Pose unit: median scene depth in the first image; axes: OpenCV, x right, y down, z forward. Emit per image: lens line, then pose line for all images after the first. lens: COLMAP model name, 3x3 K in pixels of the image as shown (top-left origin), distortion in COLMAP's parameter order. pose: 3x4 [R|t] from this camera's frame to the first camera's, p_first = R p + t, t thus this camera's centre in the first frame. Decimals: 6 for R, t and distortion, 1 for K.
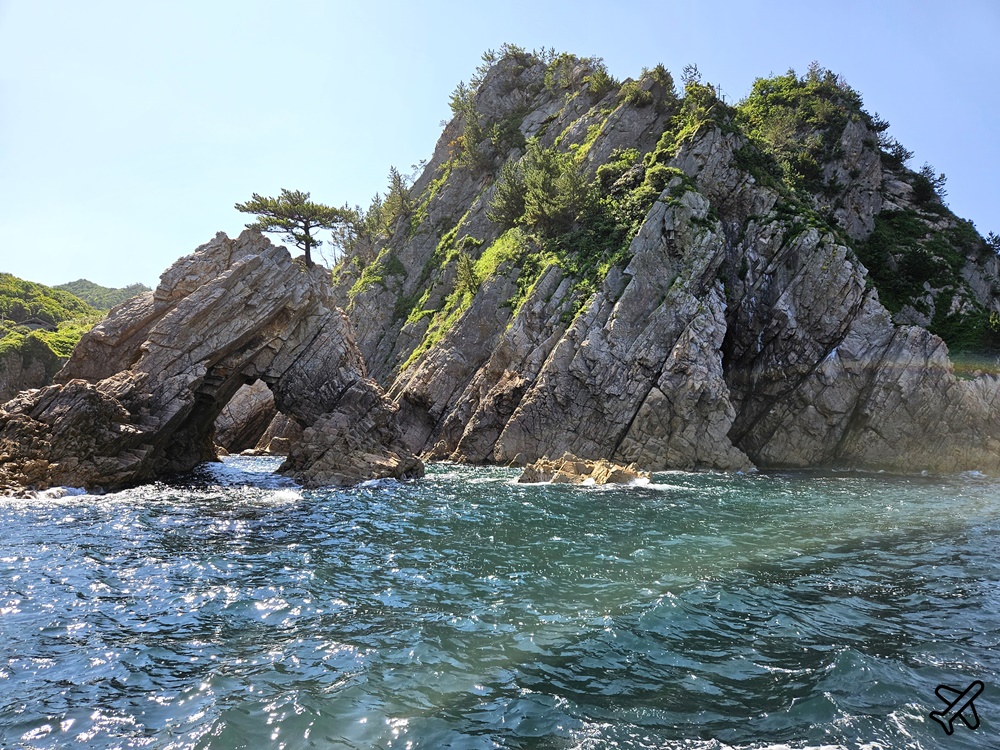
lens RADIAL K [[665.2, 0, 503.8], [0, 665.2, 384.2], [0, 0, 1]] dist [0.093990, -0.076967]
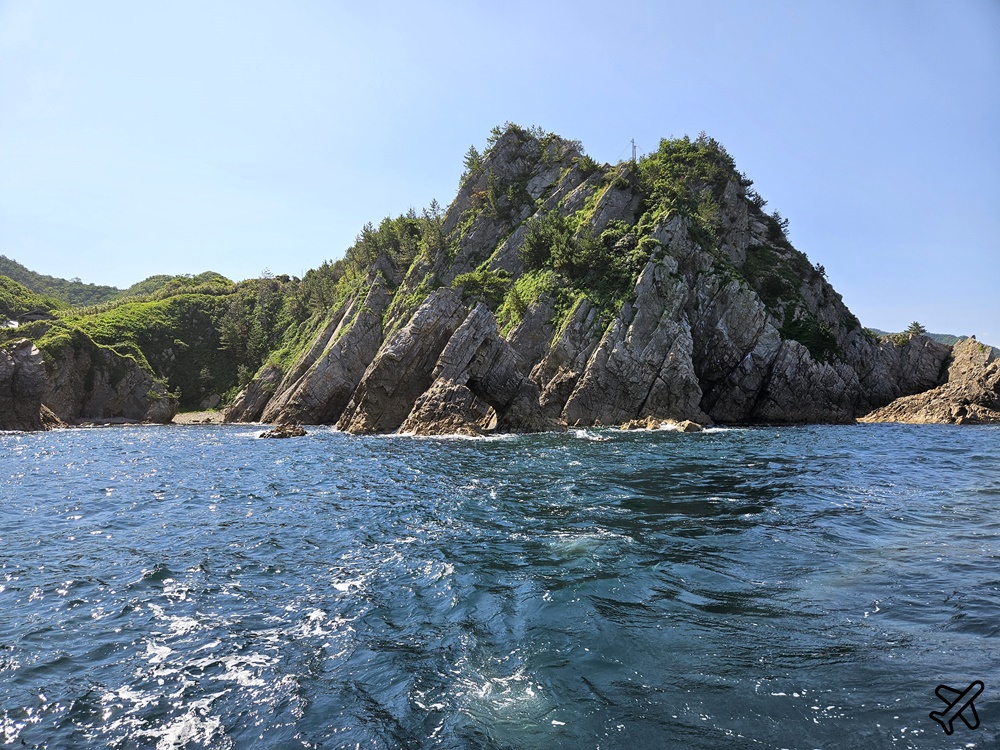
lens RADIAL K [[639.6, 0, 500.0], [0, 639.6, 375.0], [0, 0, 1]] dist [0.090680, -0.072231]
pose [[0.981501, -0.010977, 0.191141, -0.420733], [0.005907, 0.999616, 0.027073, -0.042587], [-0.191365, -0.025443, 0.981189, -0.458918]]
